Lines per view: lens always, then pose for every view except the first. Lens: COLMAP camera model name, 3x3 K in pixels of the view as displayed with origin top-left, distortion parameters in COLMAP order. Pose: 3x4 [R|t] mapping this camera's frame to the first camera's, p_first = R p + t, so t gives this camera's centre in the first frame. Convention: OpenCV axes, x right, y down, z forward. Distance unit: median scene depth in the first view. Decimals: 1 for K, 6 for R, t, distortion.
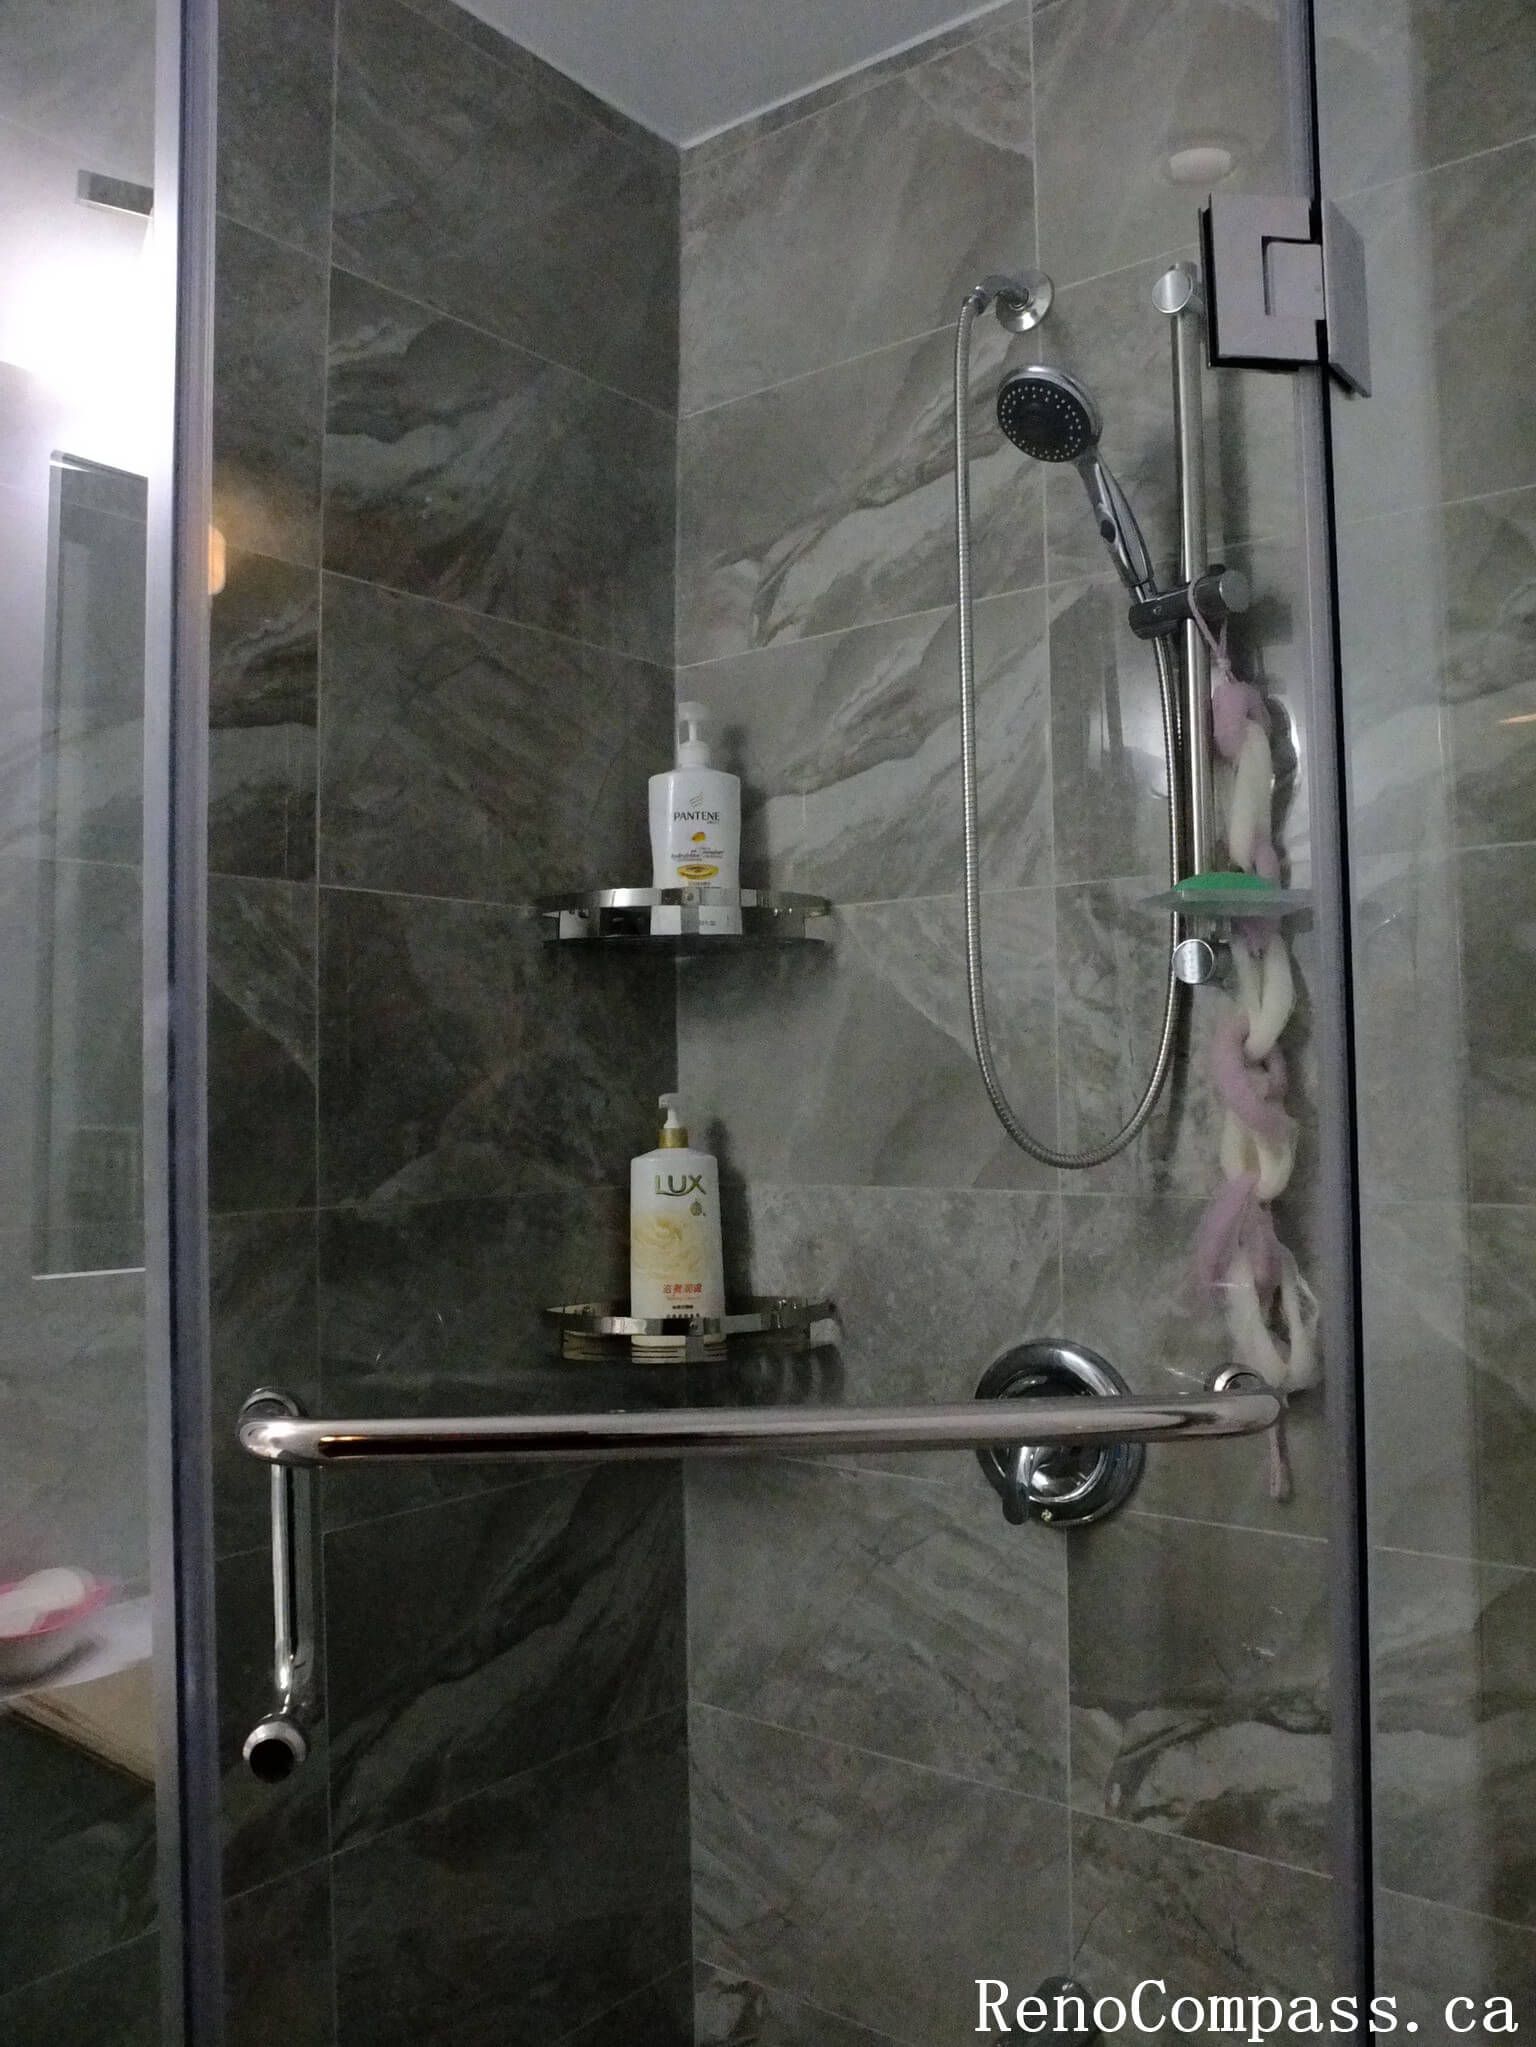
lens RADIAL K [[1664.5, 0, 820.0], [0, 1664.5, 1036.1], [0, 0, 1]] dist [-0.095579, 0.054470]
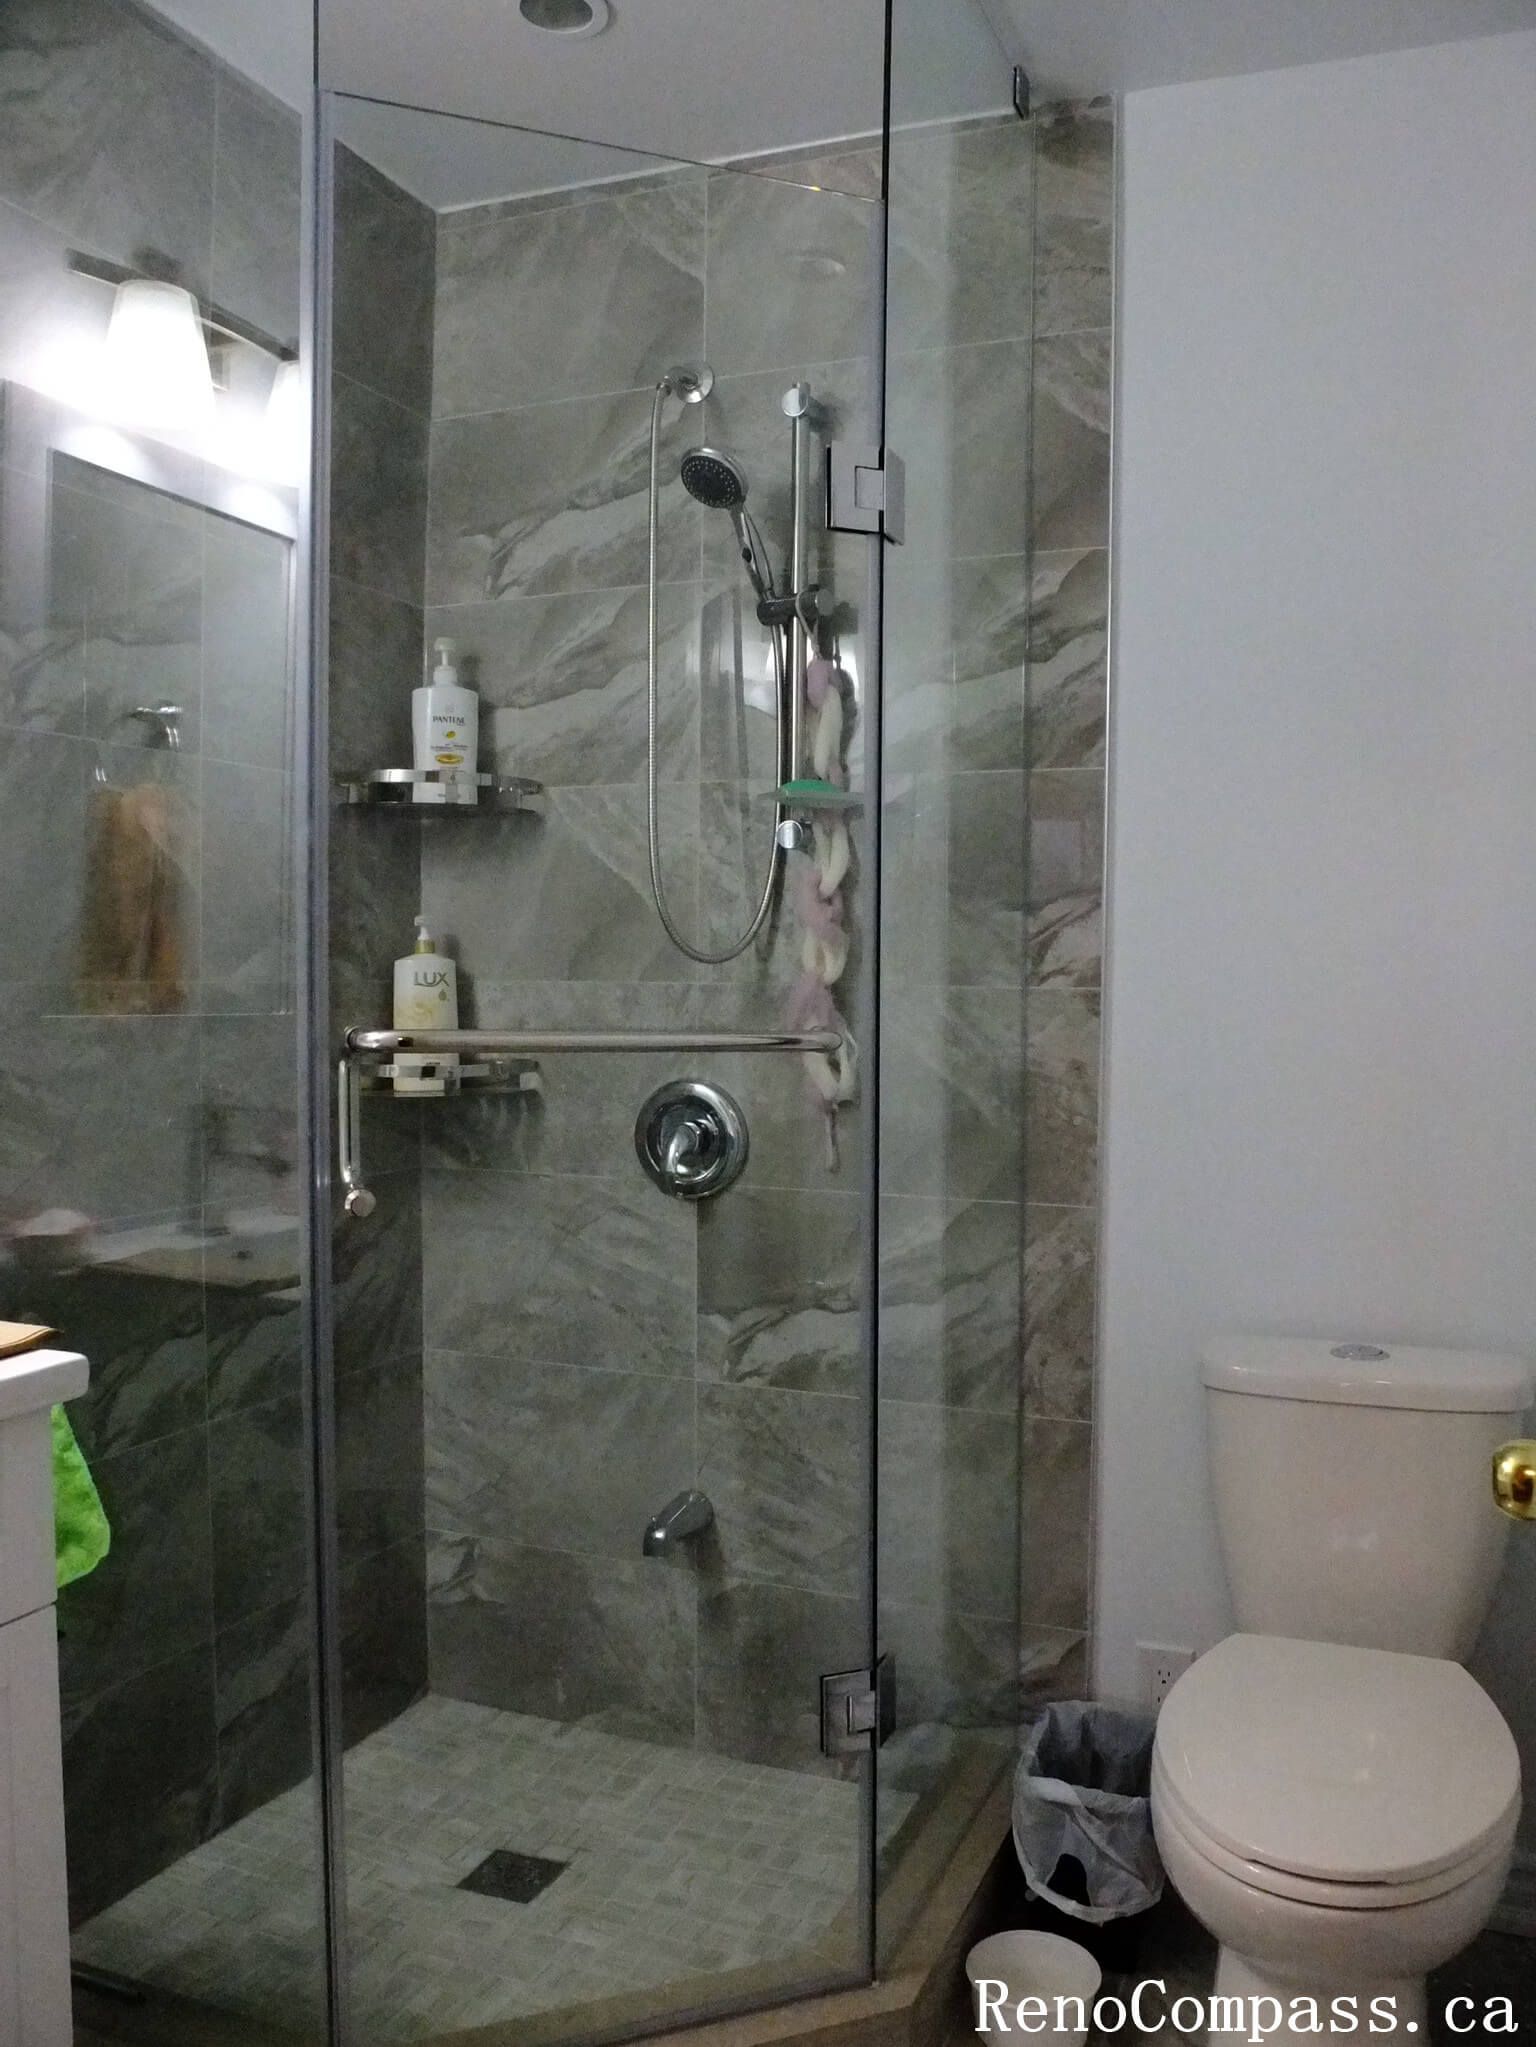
lens RADIAL K [[1430.2, 0, 797.5], [0, 1430.2, 1063.3], [0, 0, 1]] dist [-0.060878, 0.019453]
pose [[0.968815, 0.005173, 0.247731, -0.093266], [-0.032198, 0.993933, 0.105165, 0.025279], [-0.245684, -0.109861, 0.963104, -0.308668]]
